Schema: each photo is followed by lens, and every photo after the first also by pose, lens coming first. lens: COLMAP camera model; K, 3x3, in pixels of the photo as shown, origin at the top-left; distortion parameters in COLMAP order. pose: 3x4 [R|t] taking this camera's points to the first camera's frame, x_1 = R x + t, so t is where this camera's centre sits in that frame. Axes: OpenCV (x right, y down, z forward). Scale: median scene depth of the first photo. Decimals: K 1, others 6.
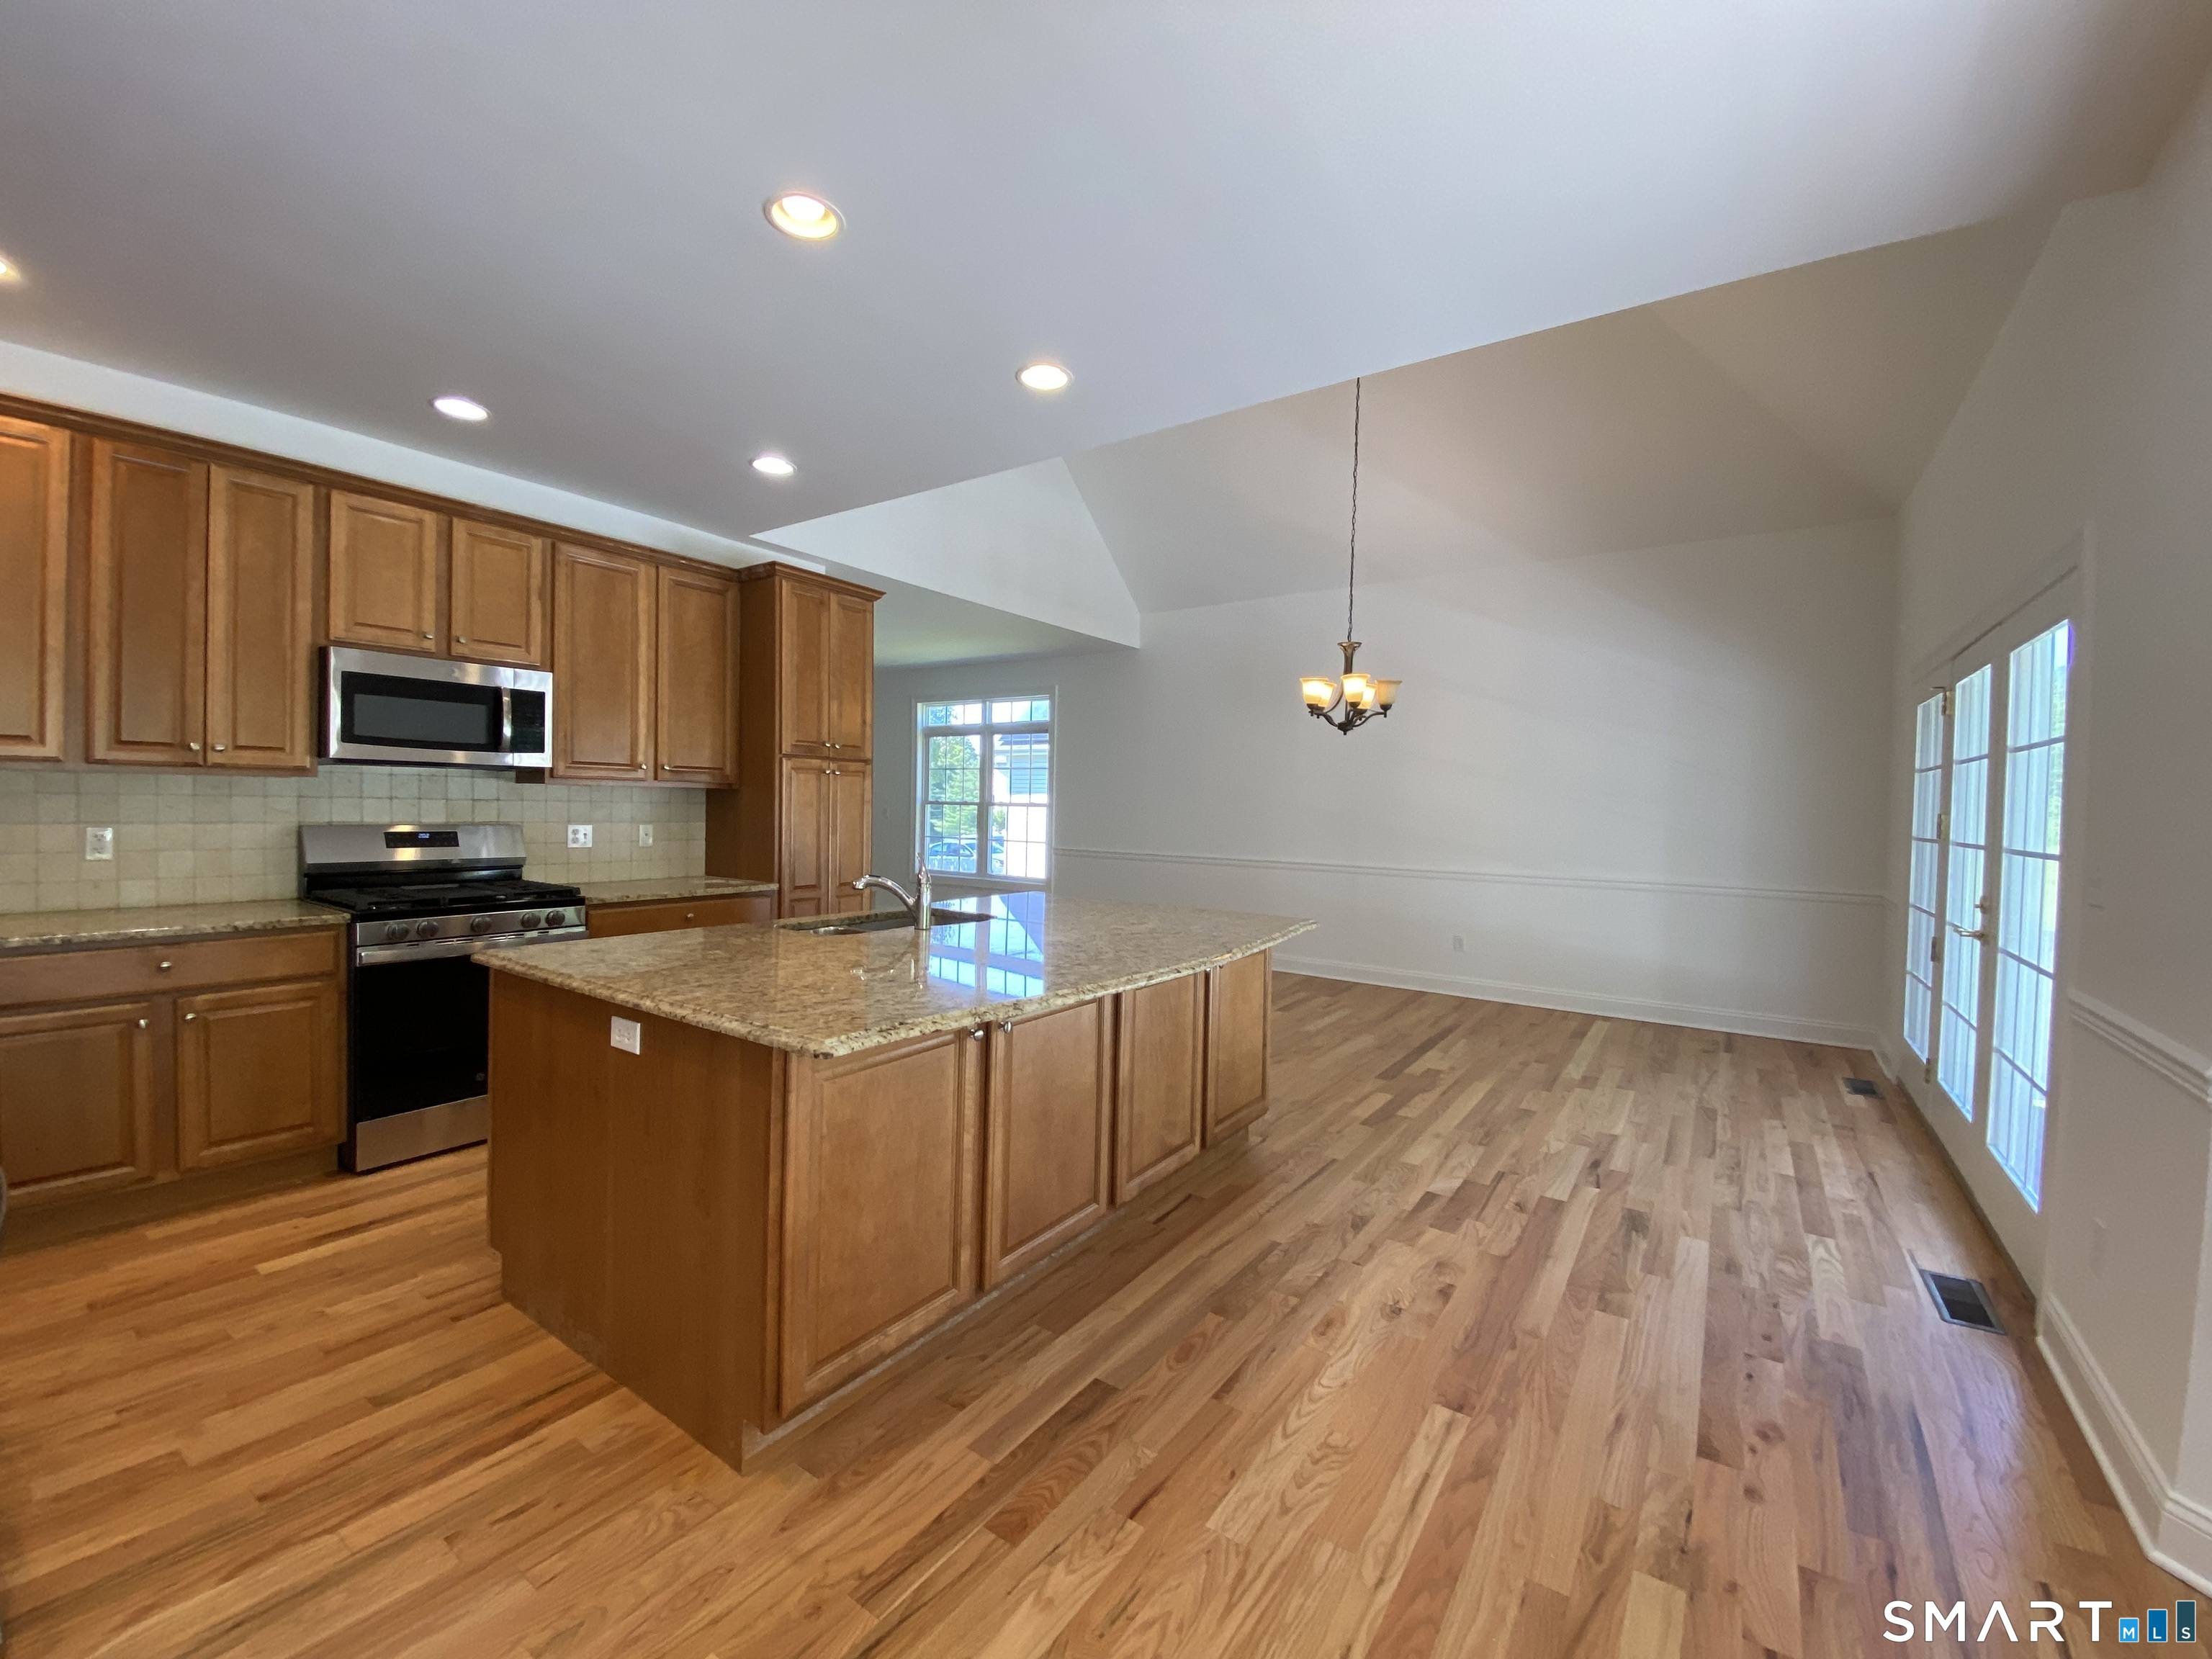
lens RADIAL K [[892.7, 0, 1097.3], [0, 892.7, 818.0], [0, 0, 1]] dist [0.031911, -0.025309]
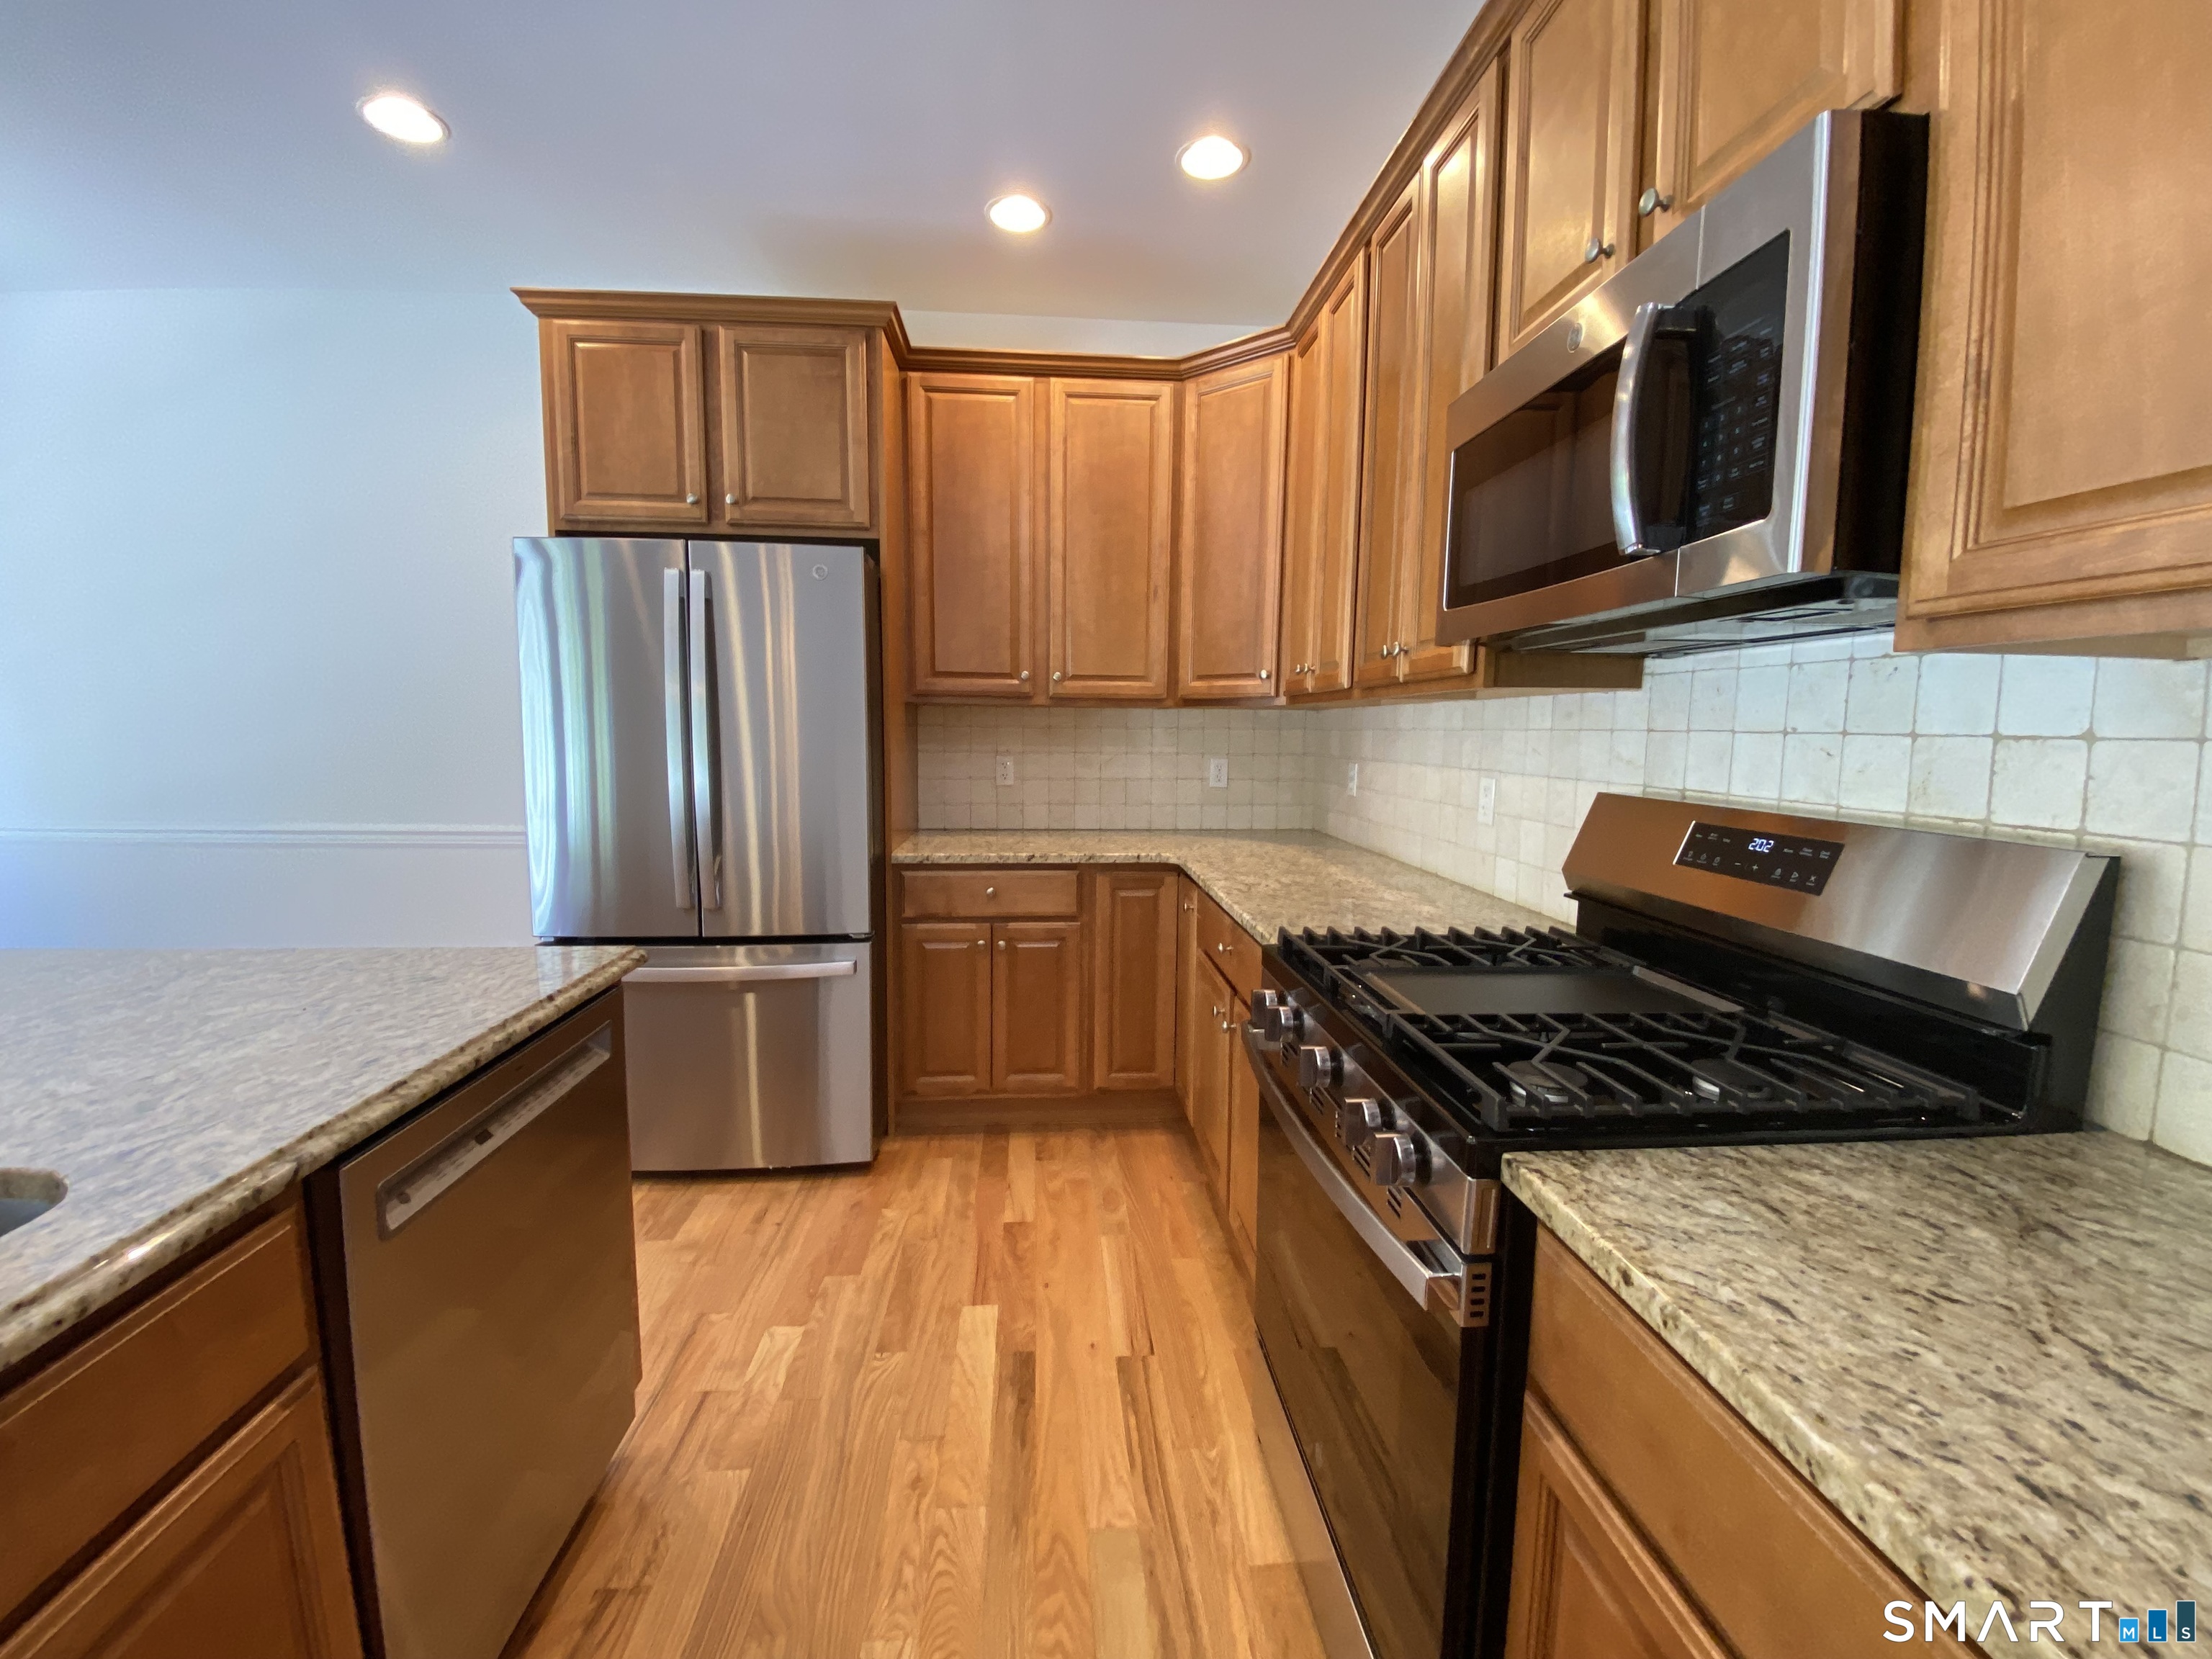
lens RADIAL K [[892.7, 0, 1097.3], [0, 892.7, 818.0], [0, 0, 1]] dist [0.031911, -0.025309]
pose [[-0.780131, 0.034983, -0.624637, -0.389229], [-0.034582, 0.994498, 0.098888, -0.015688], [0.624660, 0.098747, -0.774628, 1.225787]]
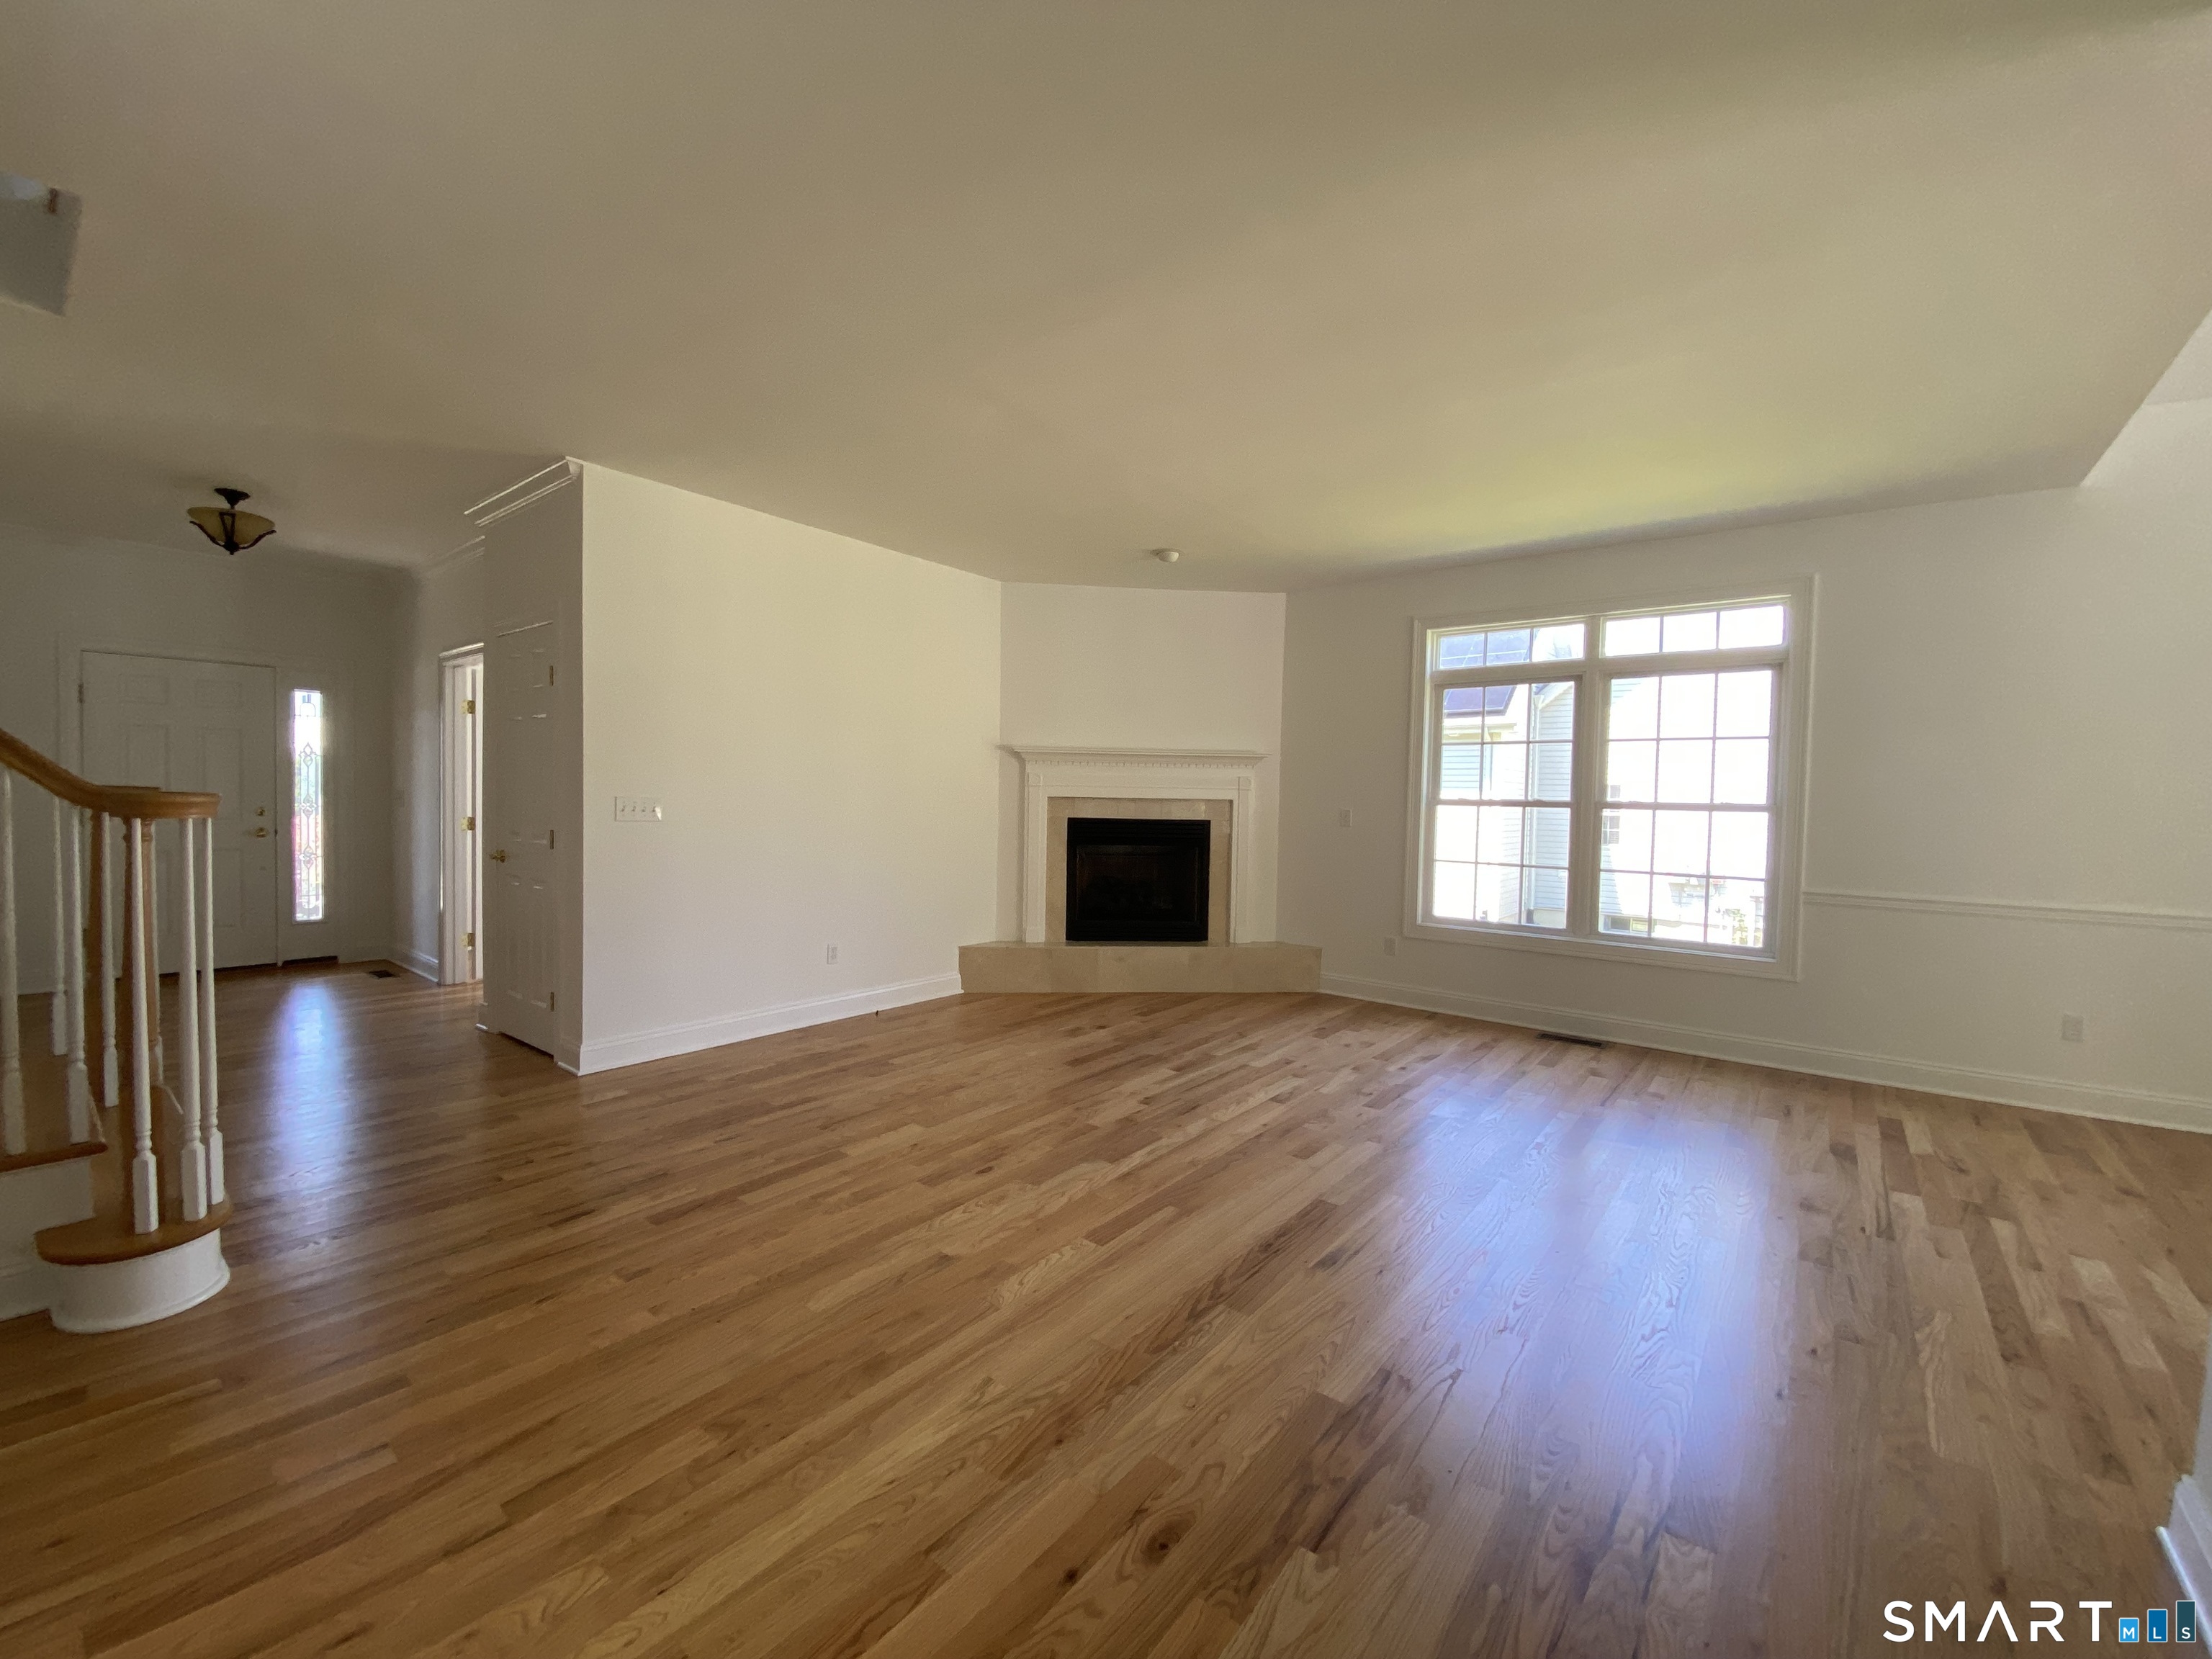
lens RADIAL K [[892.7, 0, 1097.3], [0, 892.7, 818.0], [0, 0, 1]] dist [0.031911, -0.025309]
pose [[0.997618, -0.002321, -0.068941, -1.090159], [0.003109, 0.999931, 0.011324, -0.037015], [0.068910, -0.011512, 0.997556, 1.164238]]
